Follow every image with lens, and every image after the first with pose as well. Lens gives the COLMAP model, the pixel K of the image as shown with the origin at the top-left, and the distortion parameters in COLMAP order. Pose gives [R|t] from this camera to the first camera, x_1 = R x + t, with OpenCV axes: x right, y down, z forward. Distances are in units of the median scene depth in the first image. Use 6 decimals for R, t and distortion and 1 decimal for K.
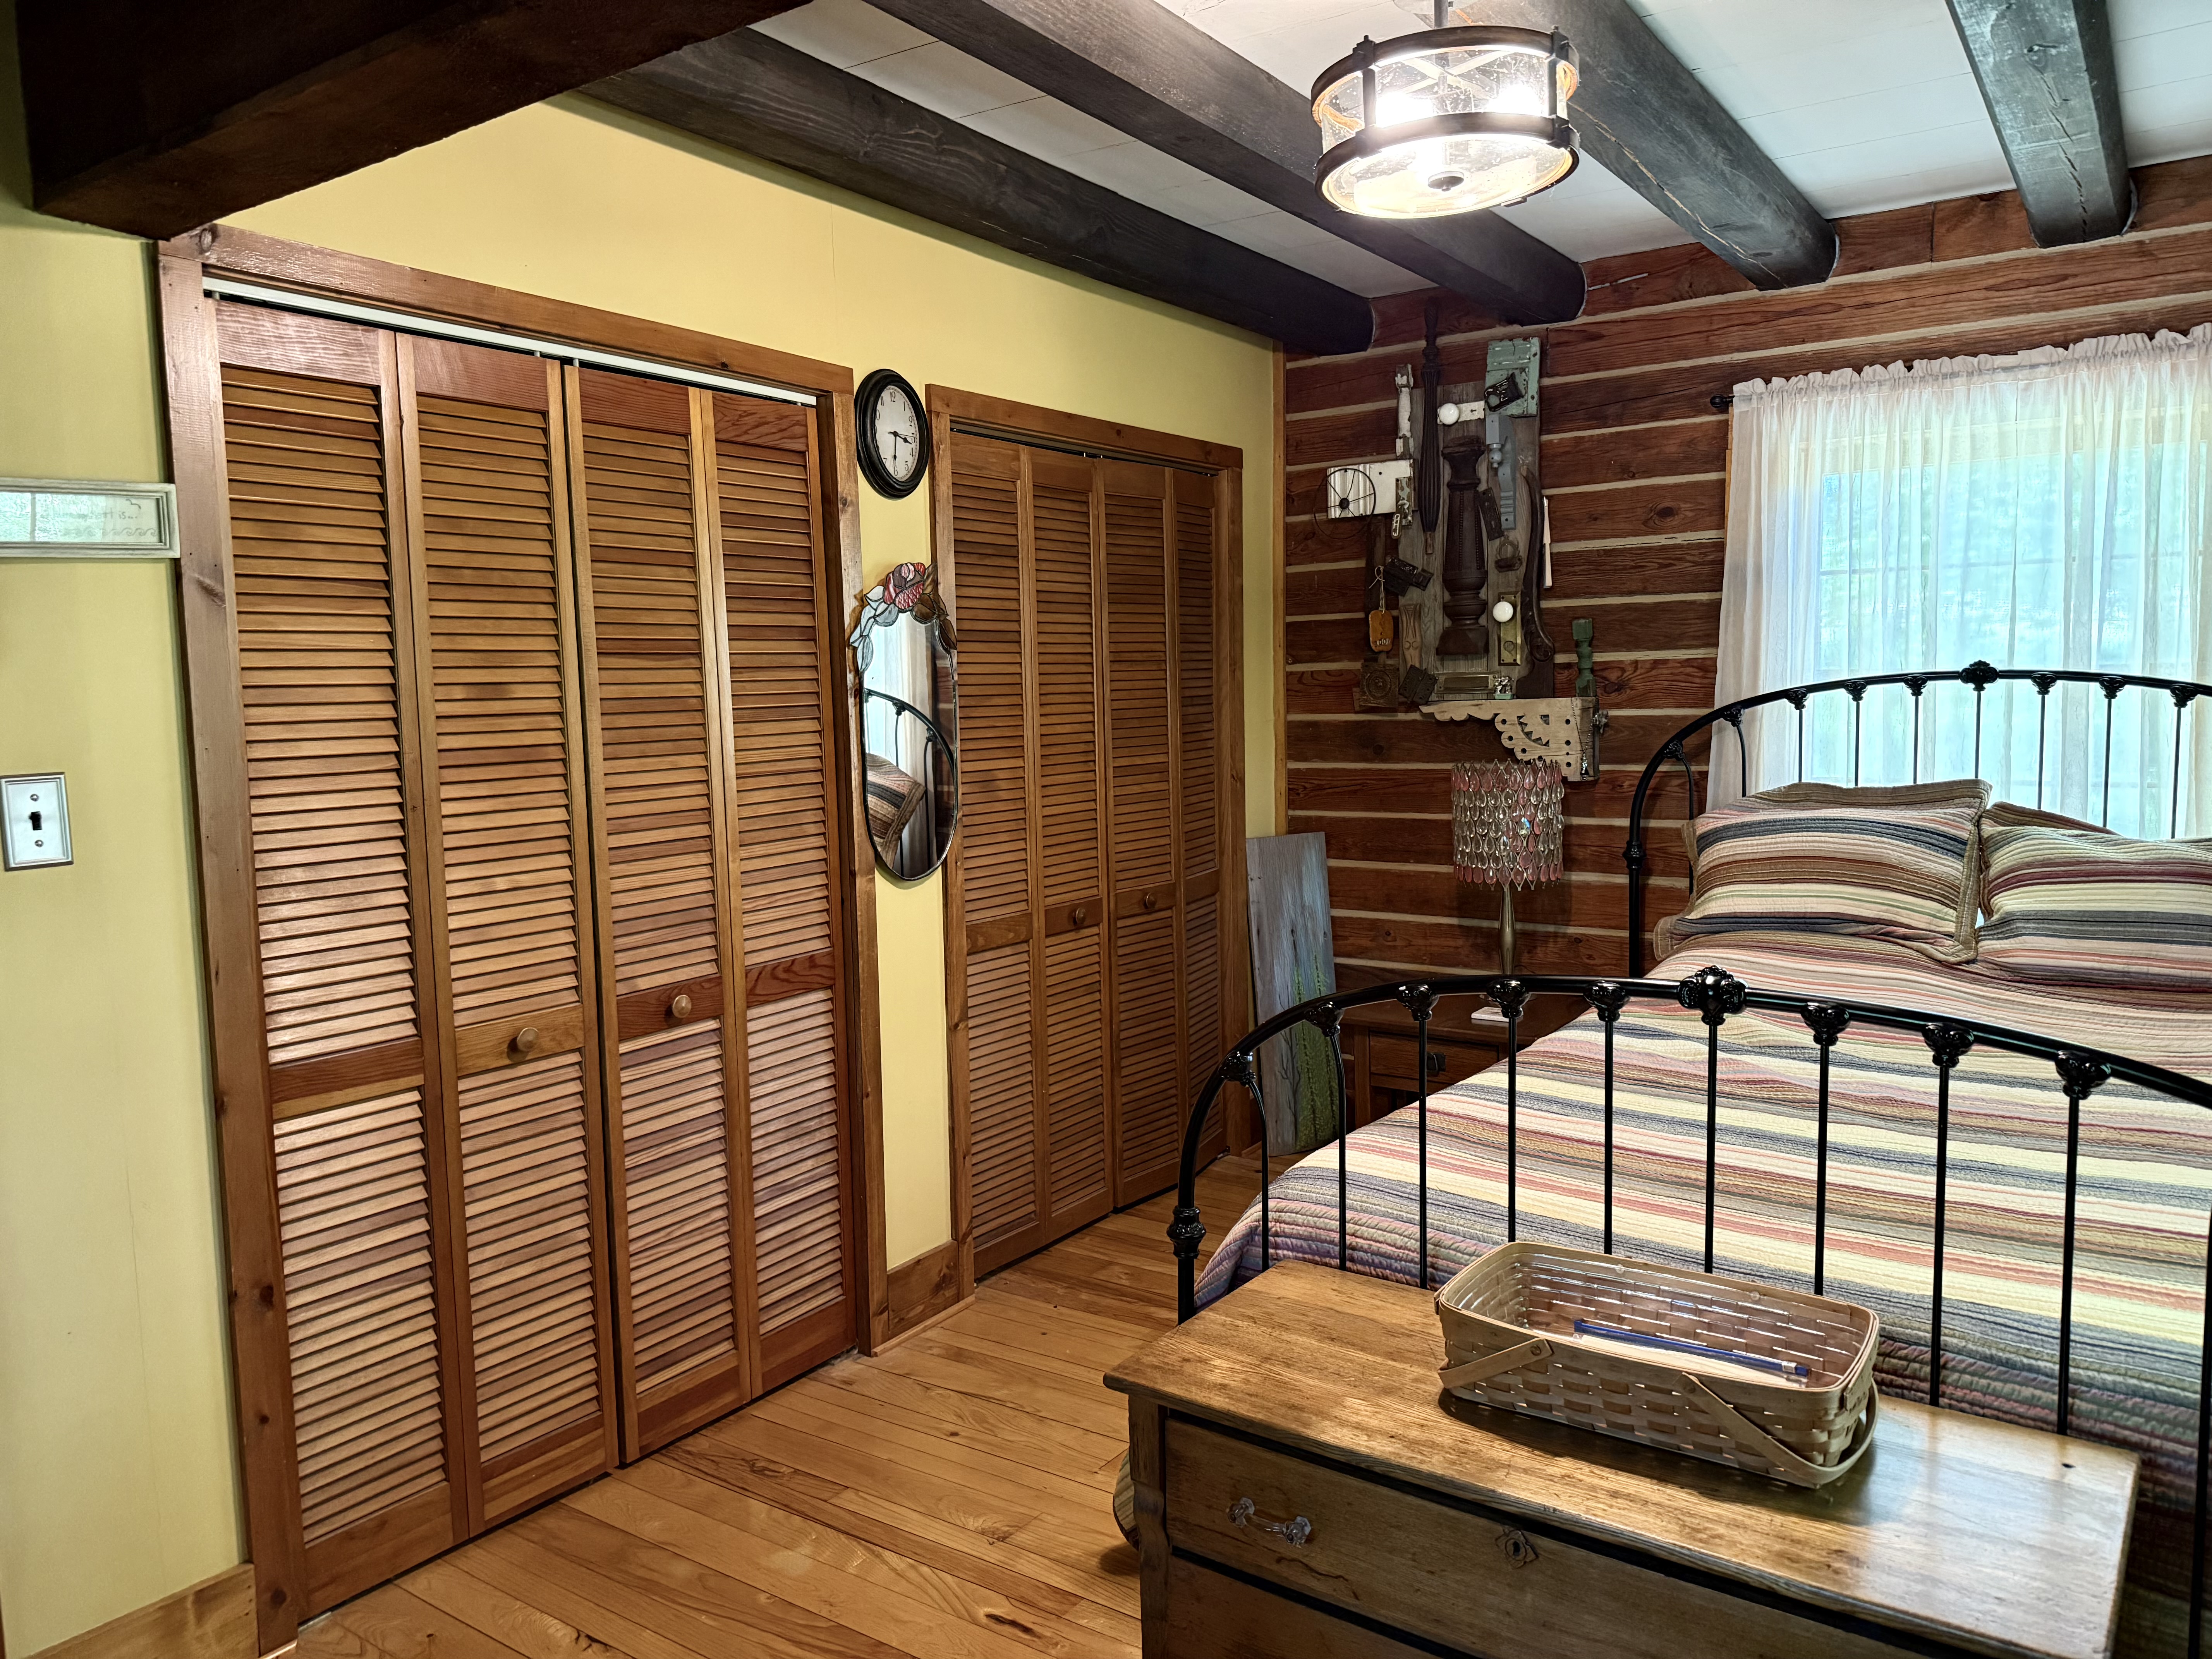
lens RADIAL K [[1559.2, 0, 1106.0], [0, 1559.2, 829.5], [0, 0, 1]] dist [0.064357, -0.090139]
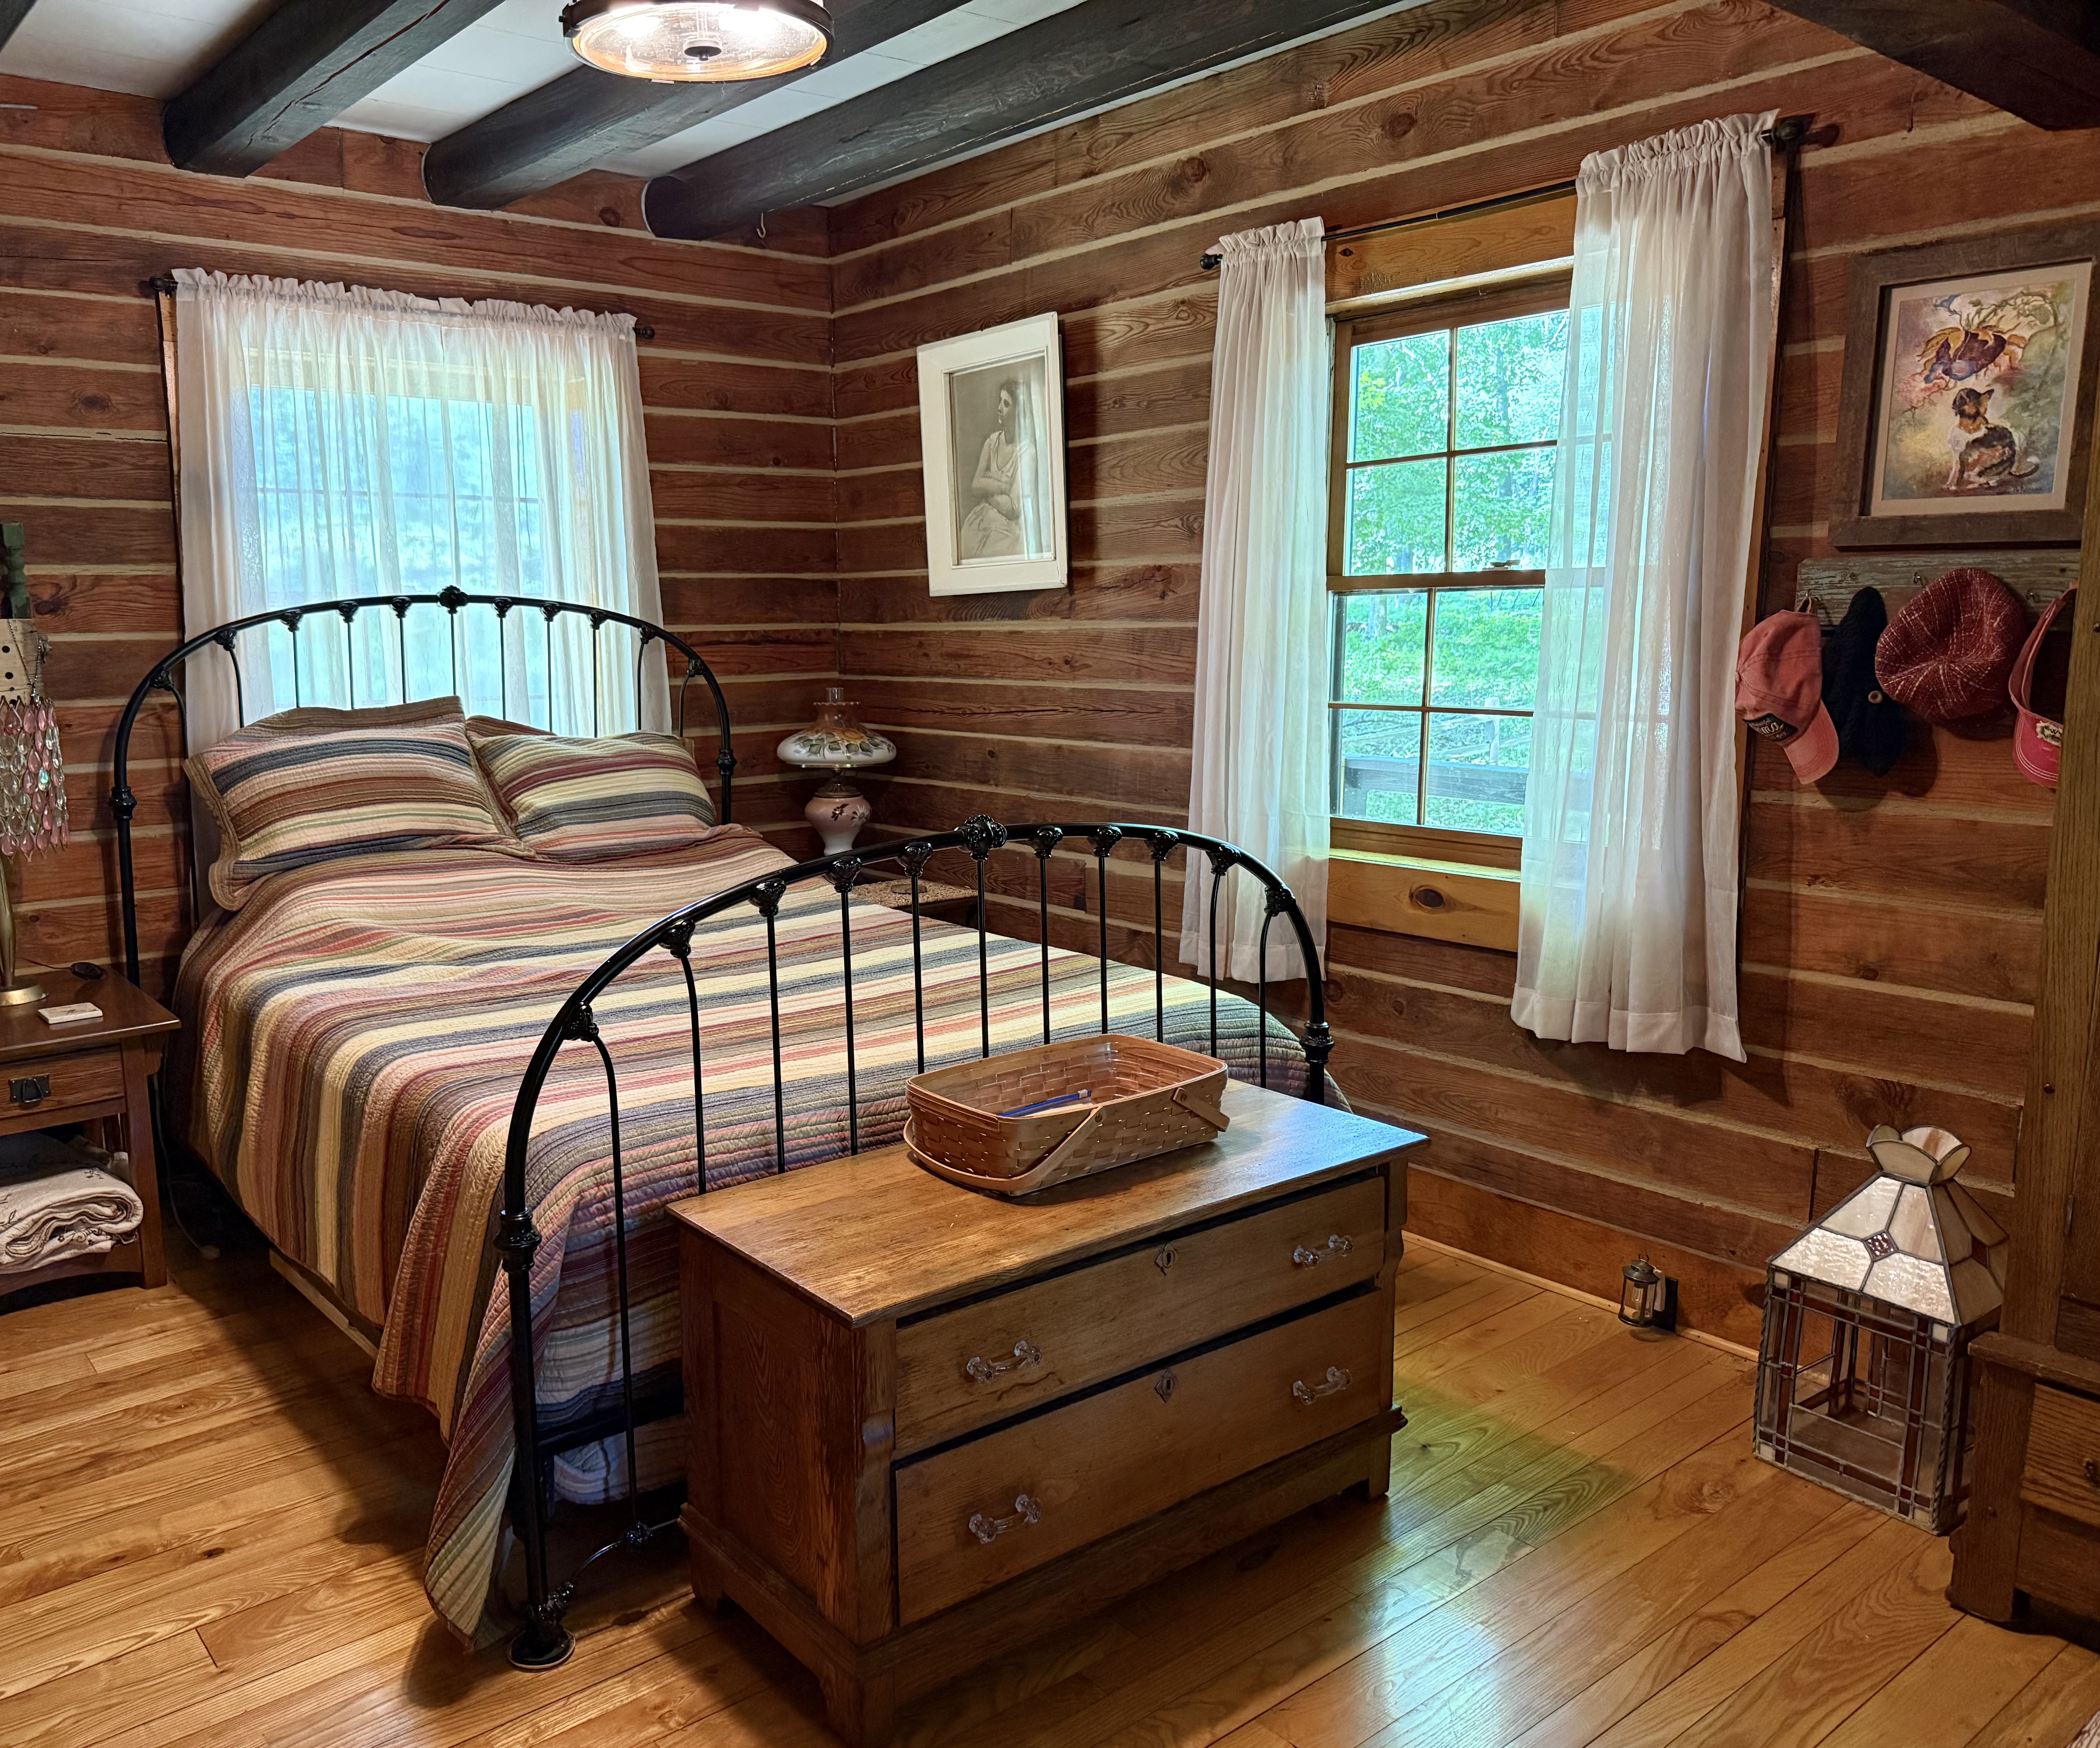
lens RADIAL K [[1570.0, 0, 1050.0], [0, 1570.0, 874.0], [0, 0, 1]] dist [0.071624, -0.106241]
pose [[0.297676, -0.144256, 0.943705, -0.374219], [0.090841, 0.988312, 0.122420, -0.006506], [-0.950335, 0.049285, 0.307302, 0.275076]]
